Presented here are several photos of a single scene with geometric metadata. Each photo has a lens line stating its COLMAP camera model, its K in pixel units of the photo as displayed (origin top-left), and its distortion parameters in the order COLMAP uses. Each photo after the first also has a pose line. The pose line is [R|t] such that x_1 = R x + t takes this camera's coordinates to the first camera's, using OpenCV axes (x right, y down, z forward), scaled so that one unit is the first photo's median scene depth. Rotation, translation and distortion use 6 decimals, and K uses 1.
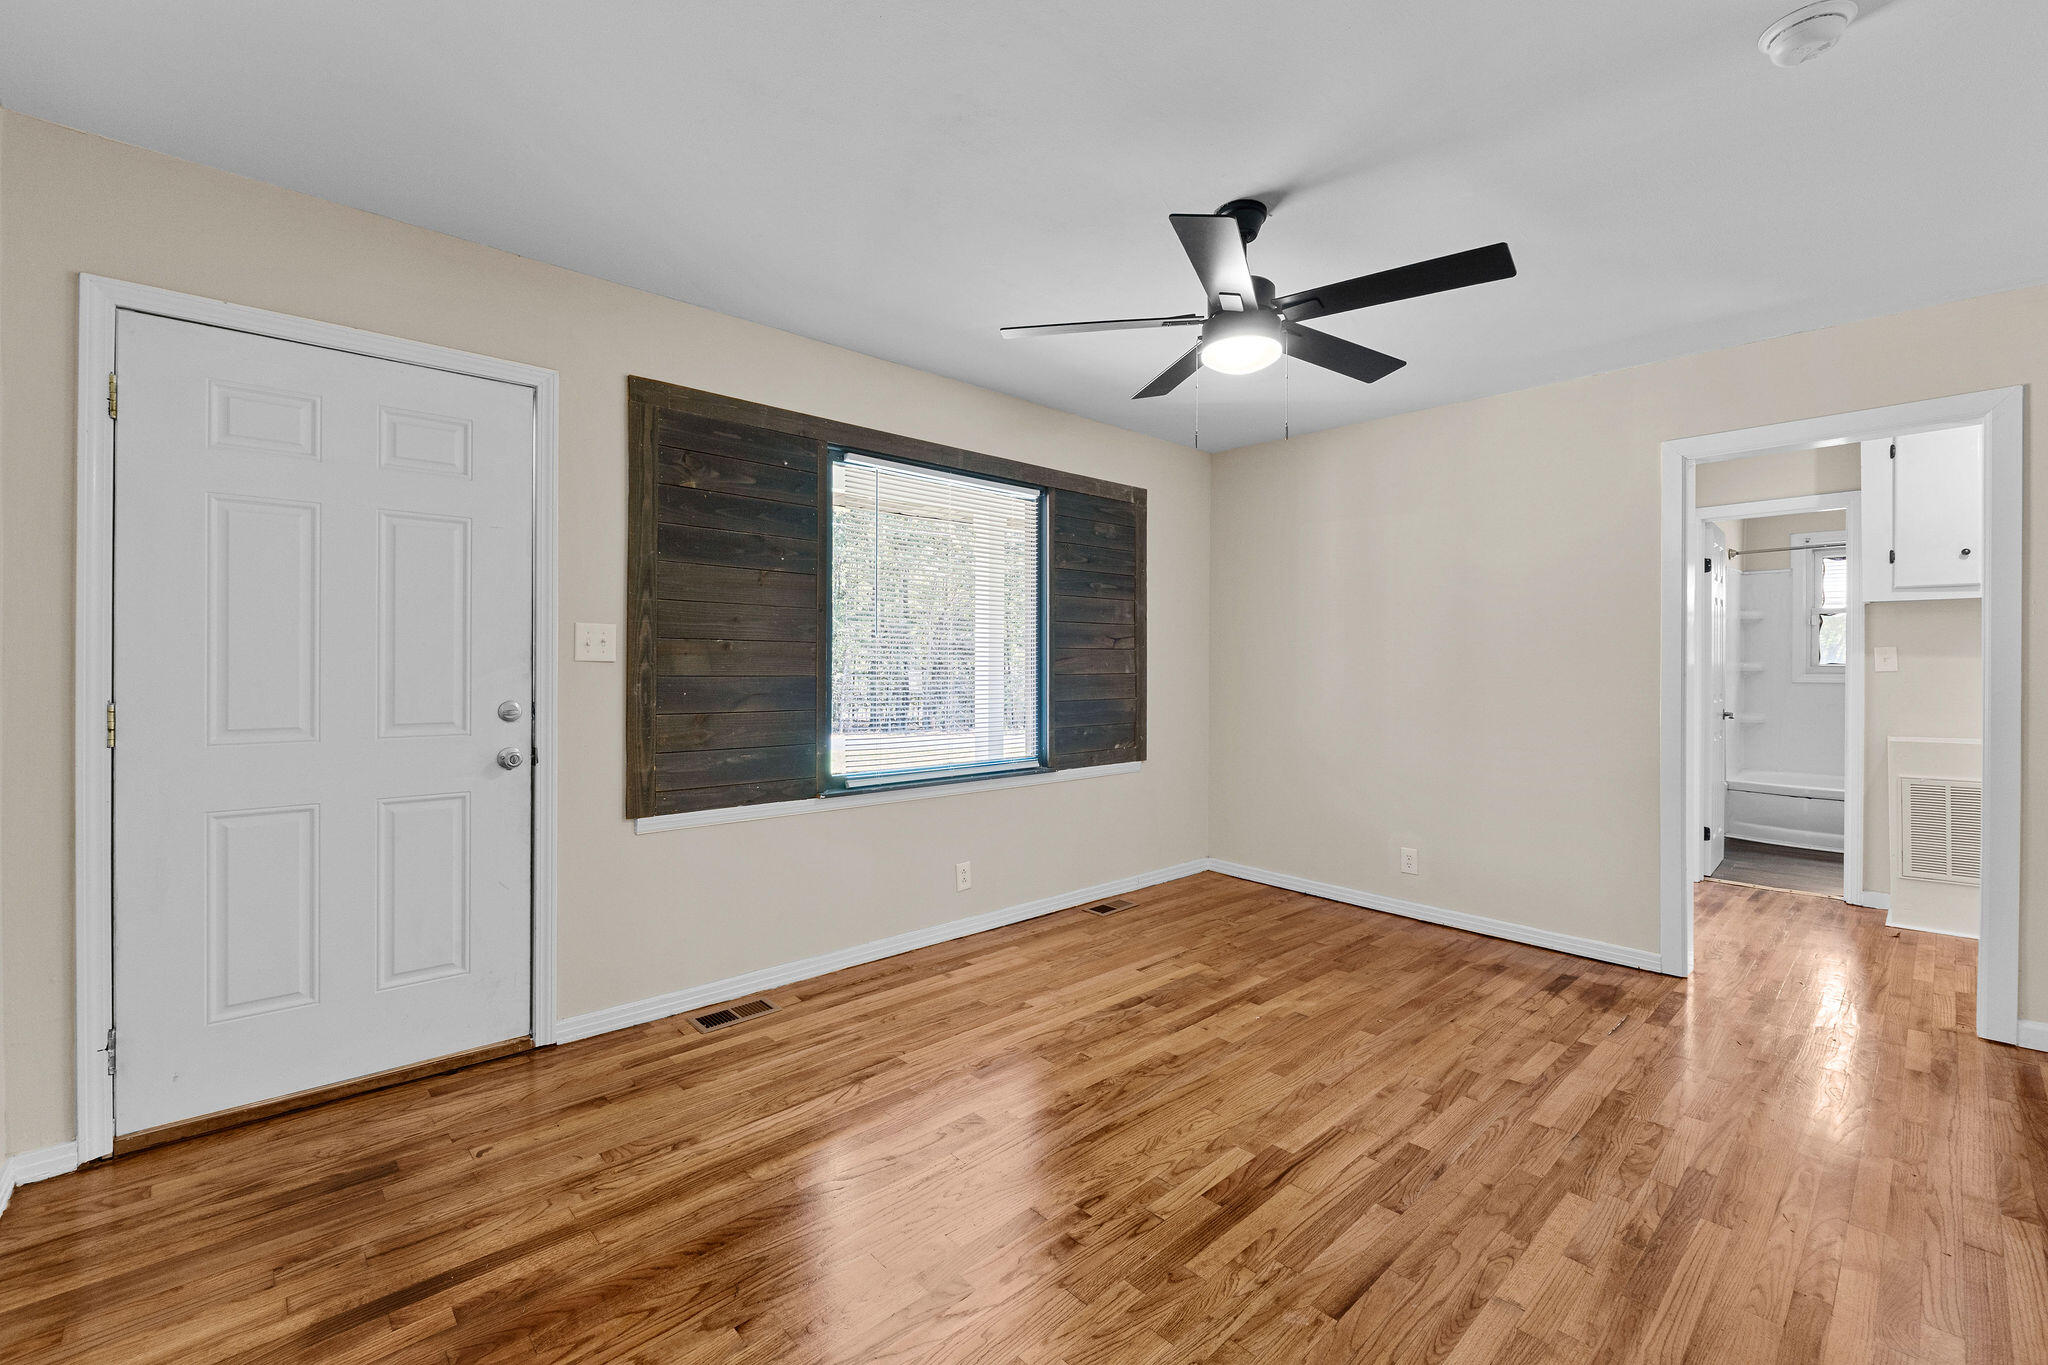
lens RADIAL K [[859.5, 0, 1017.5], [0, 859.5, 658.1], [0, 0, 1]] dist [-0.010049, 0.000115]
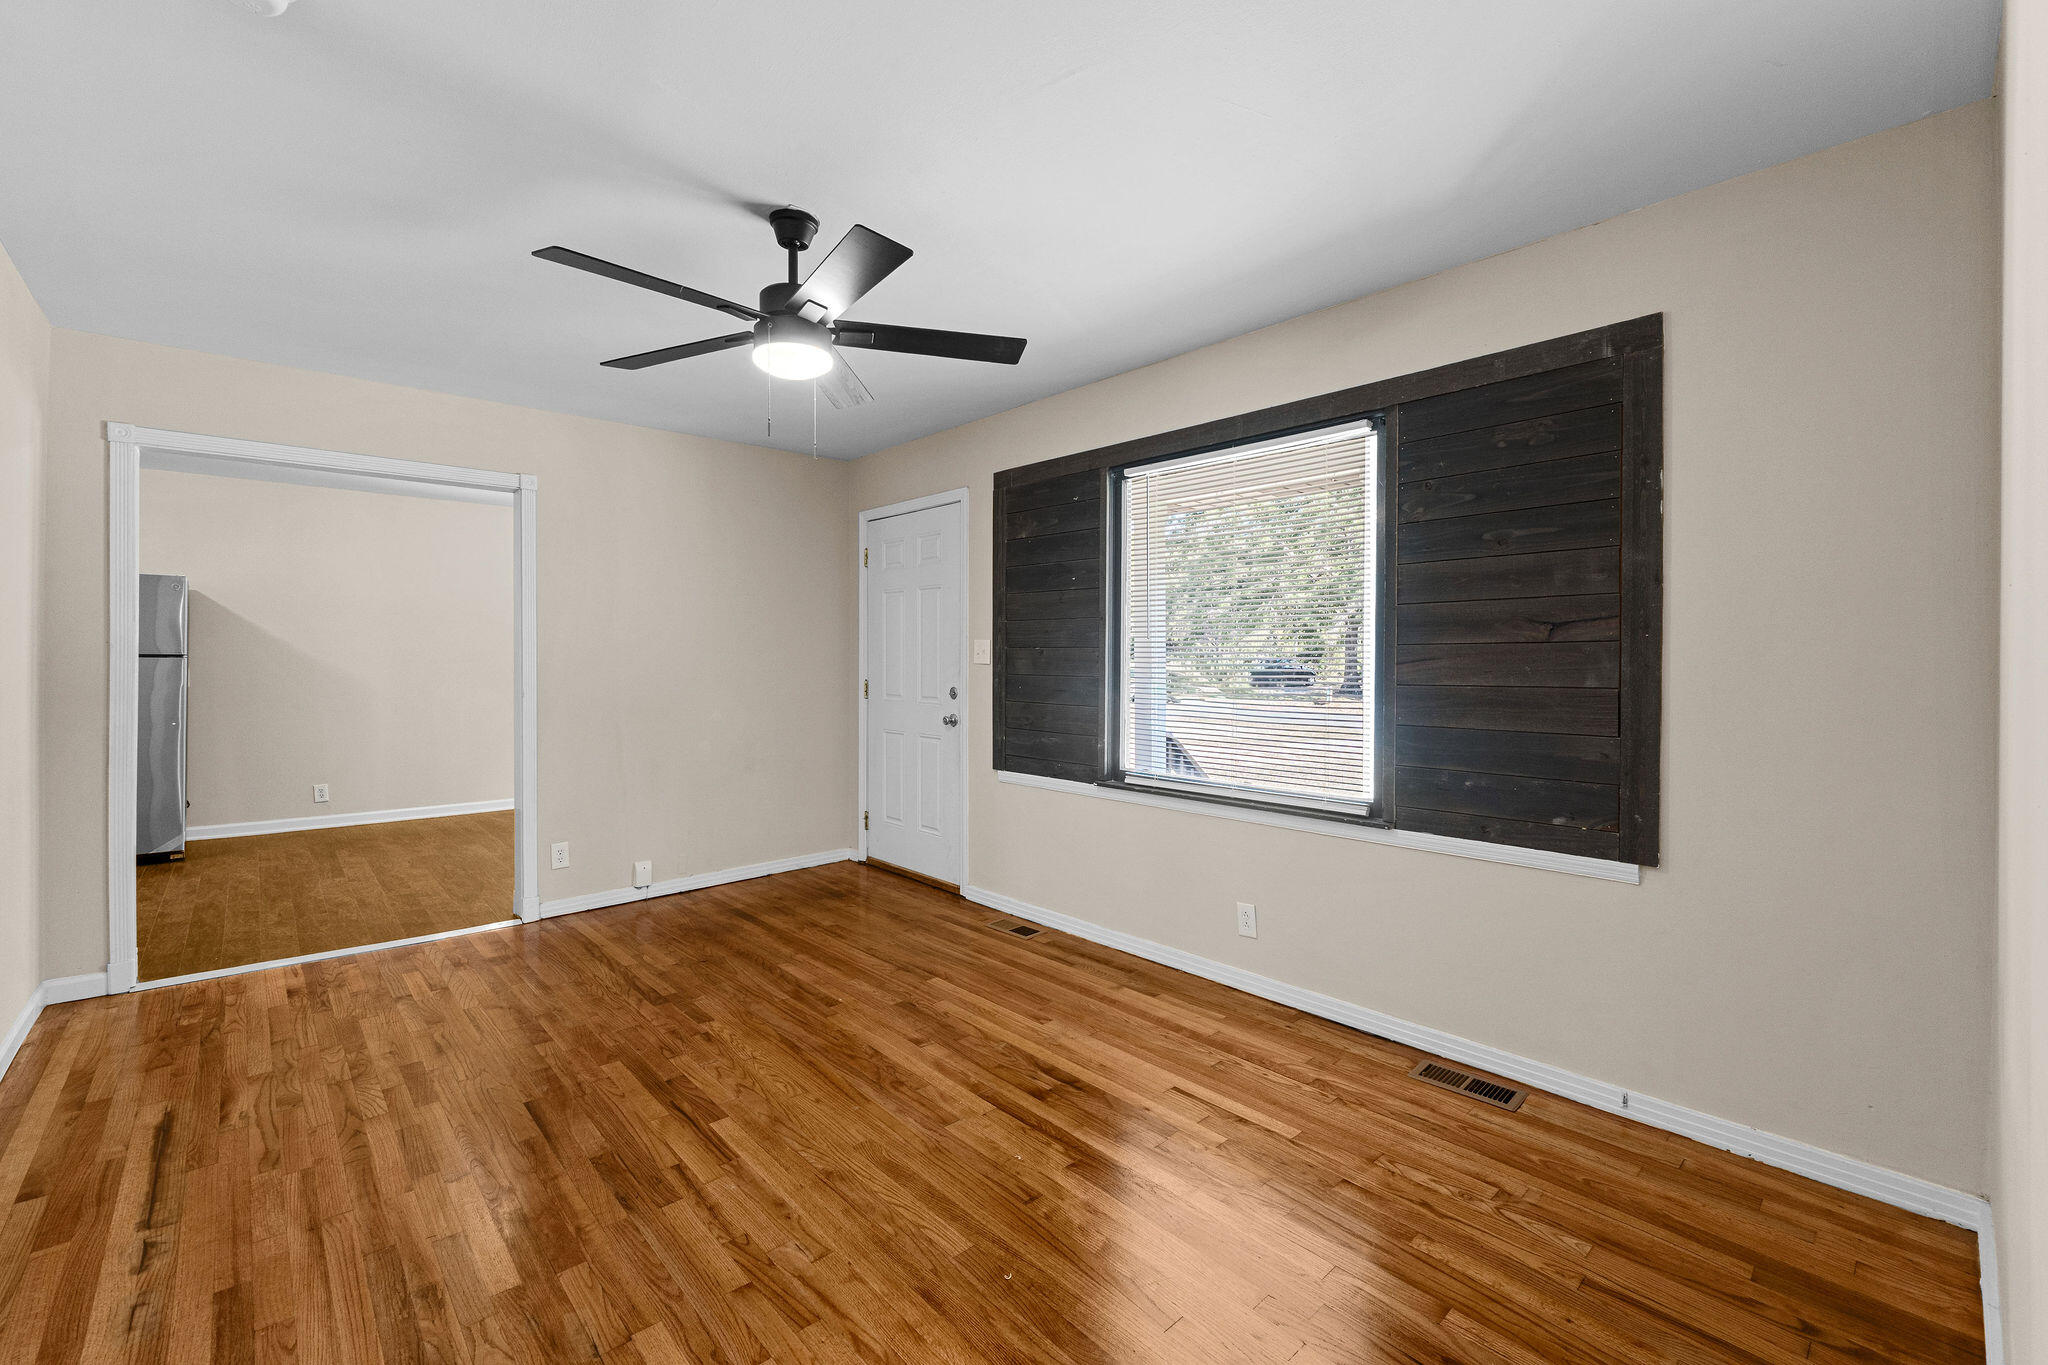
lens RADIAL K [[859.5, 0, 1017.5], [0, 859.5, 658.1], [0, 0, 1]] dist [-0.010049, 0.000115]
pose [[-0.004204, -0.009872, -0.999942, 1.048342], [-0.001049, 0.999951, -0.009868, 0.008532], [0.999991, 0.001008, -0.004214, 1.047219]]
